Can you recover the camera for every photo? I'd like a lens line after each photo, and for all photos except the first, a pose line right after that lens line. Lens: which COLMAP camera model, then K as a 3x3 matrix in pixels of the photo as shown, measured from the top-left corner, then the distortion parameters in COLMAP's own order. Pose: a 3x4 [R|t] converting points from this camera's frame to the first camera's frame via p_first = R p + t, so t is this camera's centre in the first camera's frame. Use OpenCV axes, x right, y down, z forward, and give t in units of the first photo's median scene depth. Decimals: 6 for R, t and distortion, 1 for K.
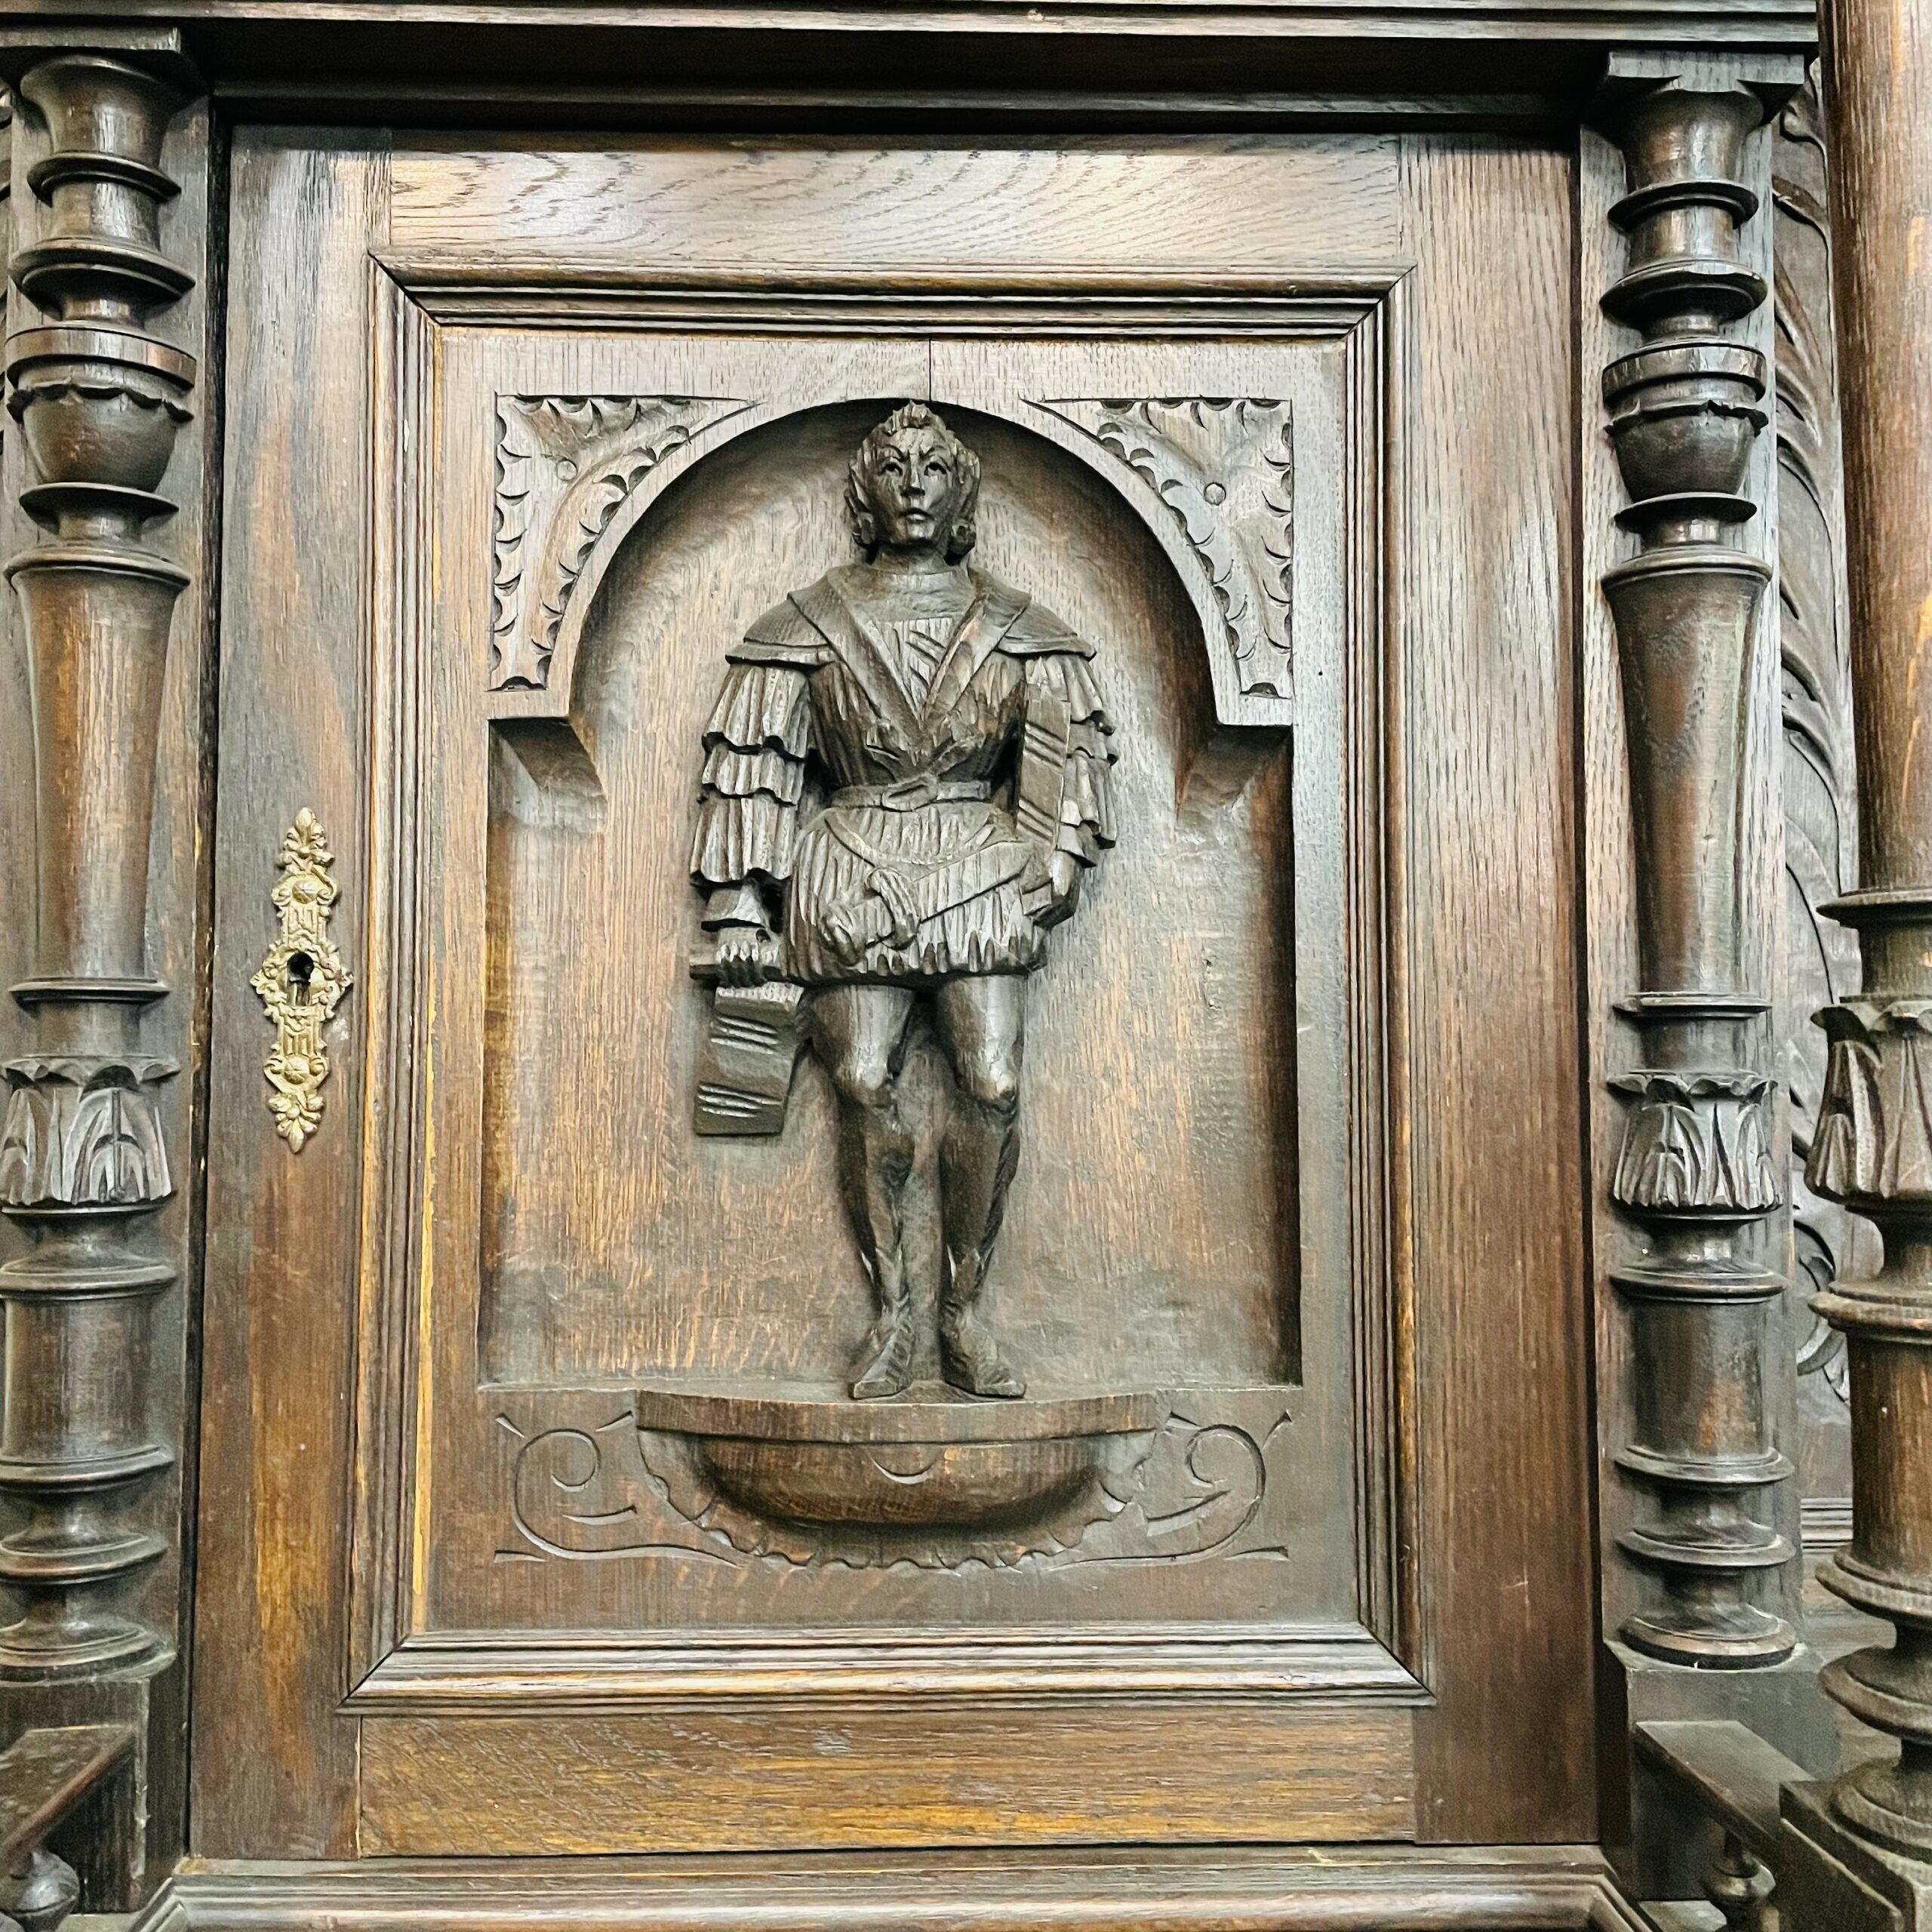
lens RADIAL K [[1941.0, 0, 966.0], [0, 1941.0, 966.0], [0, 0, 1]] dist [0.064335, -0.004750]
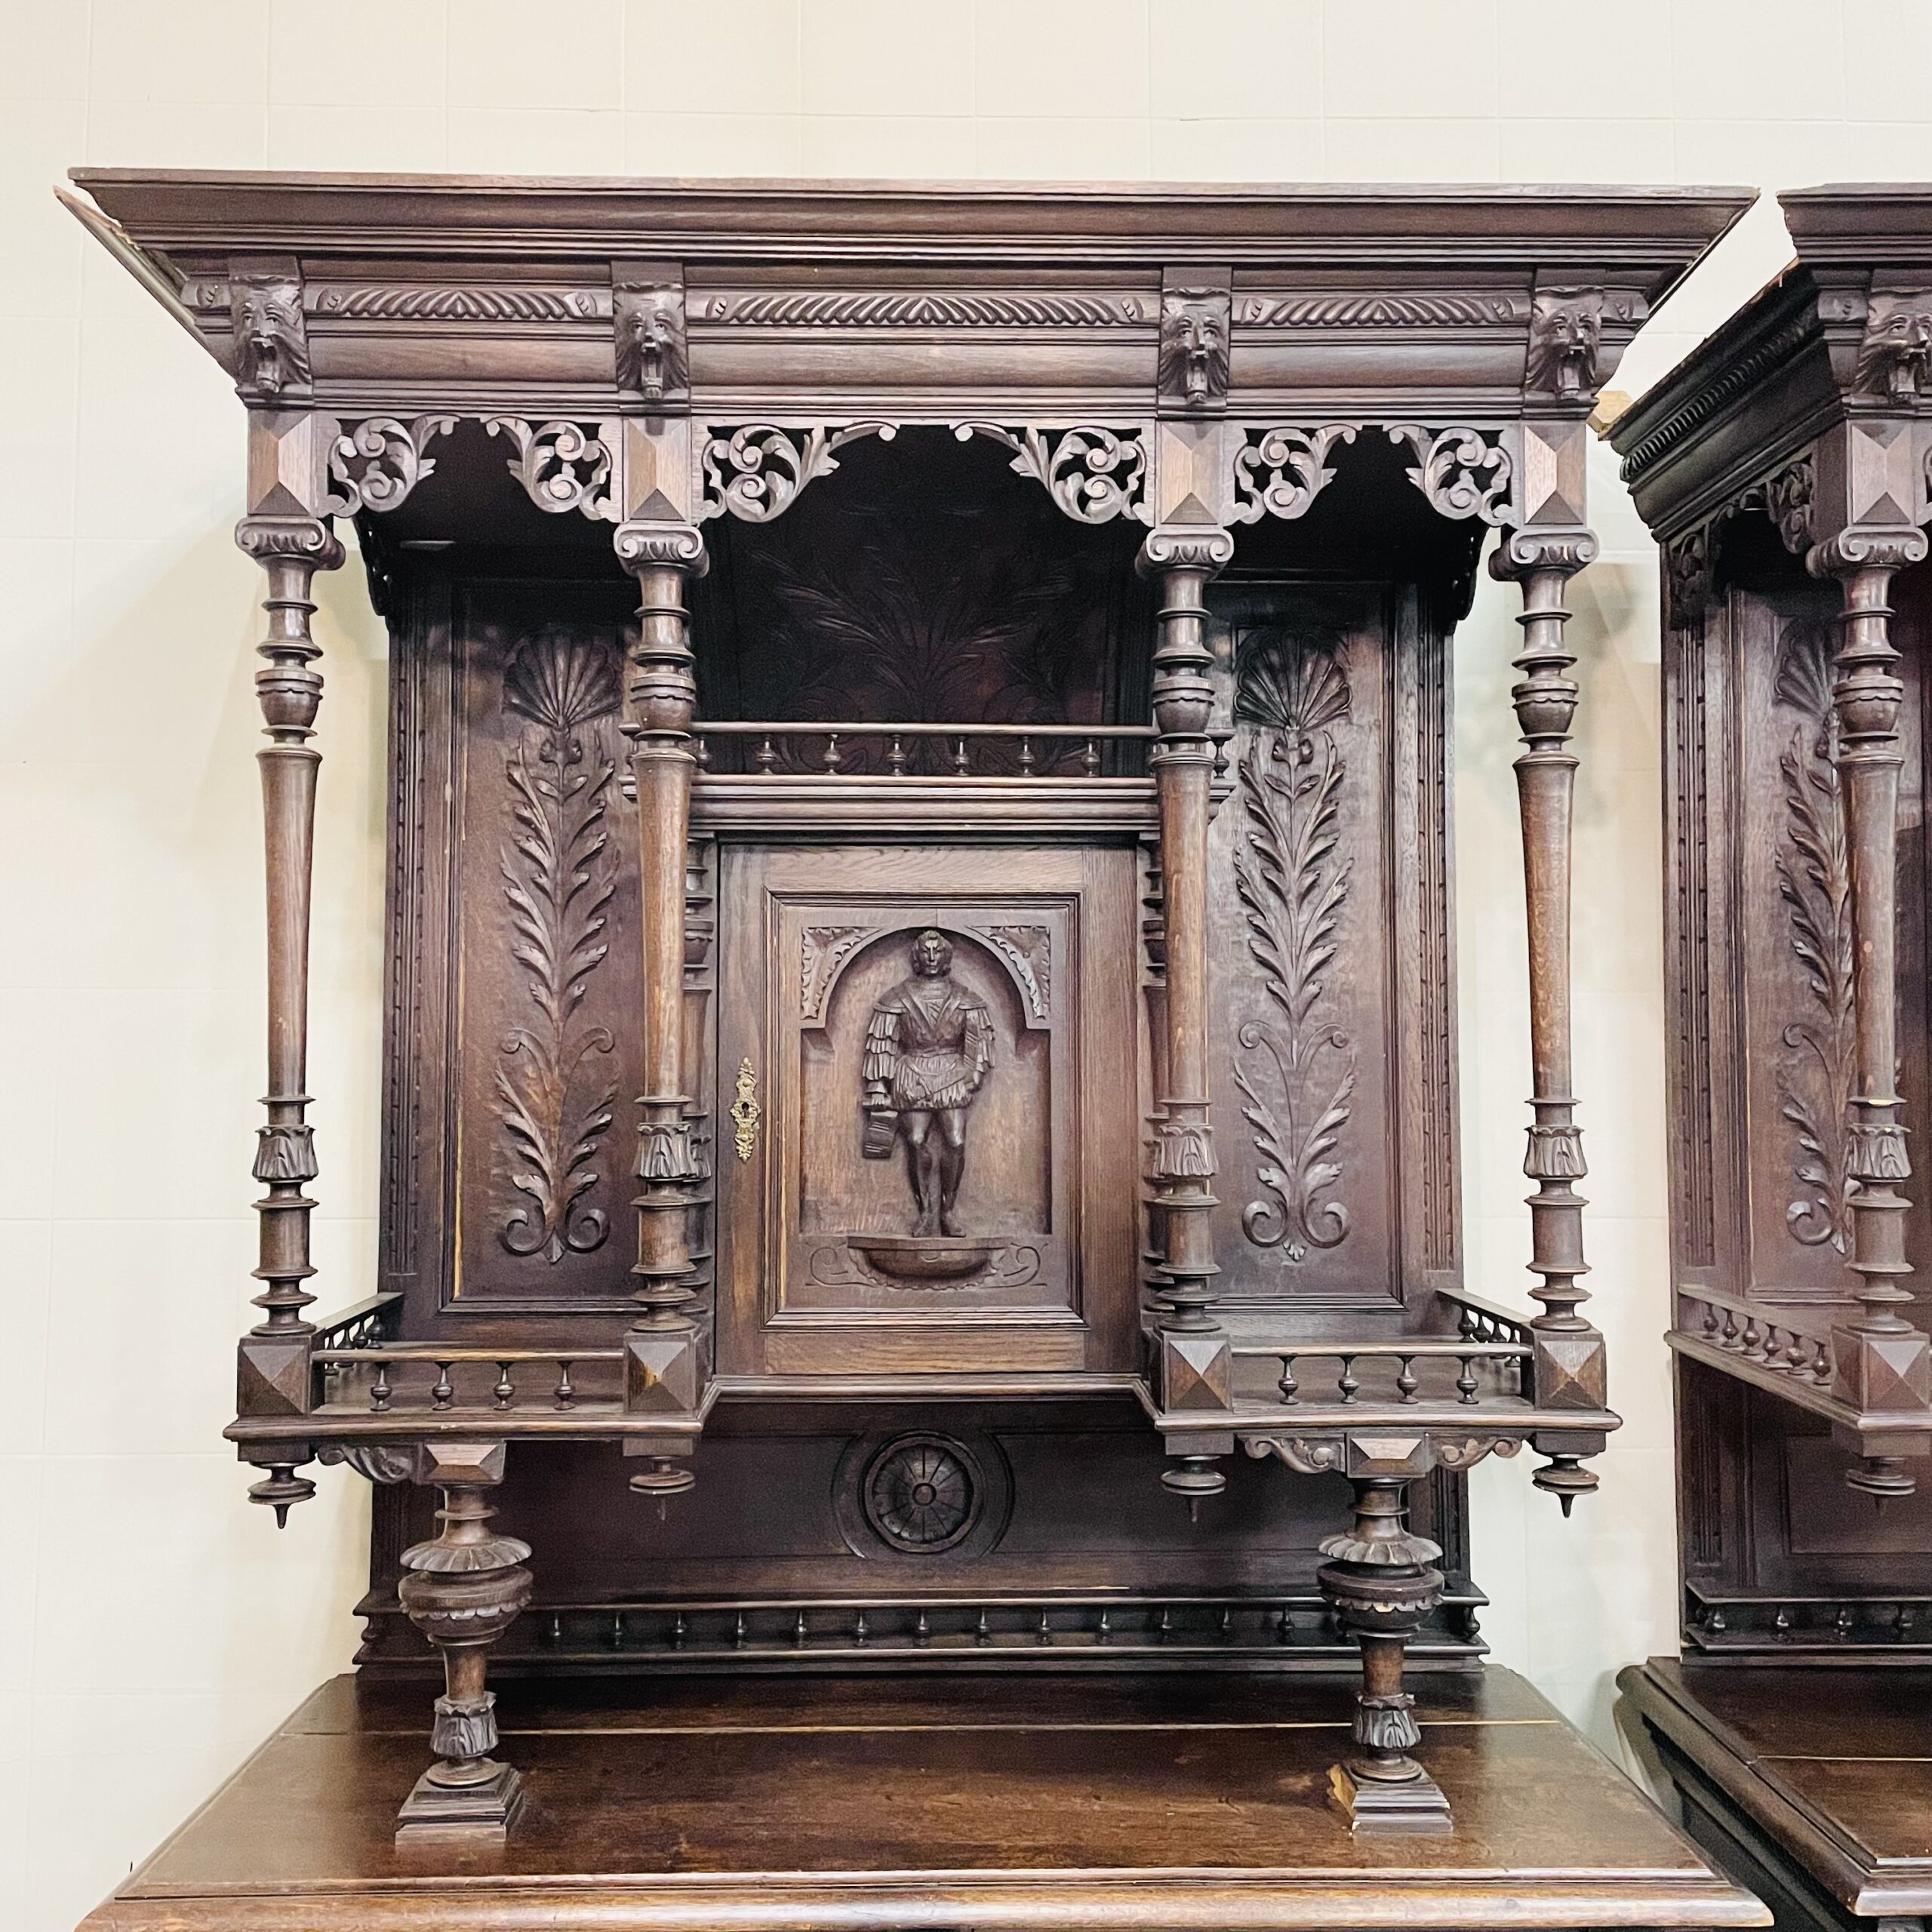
lens RADIAL K [[1955.7, 0, 966.0], [0, 1955.7, 966.0], [0, 0, 1]] dist [0.140050, -0.145724]
pose [[0.999955, -0.002731, -0.009126, 0.060127], [0.002843, 0.999920, 0.012311, -0.271172], [0.009091, -0.012336, 0.999883, -2.249735]]
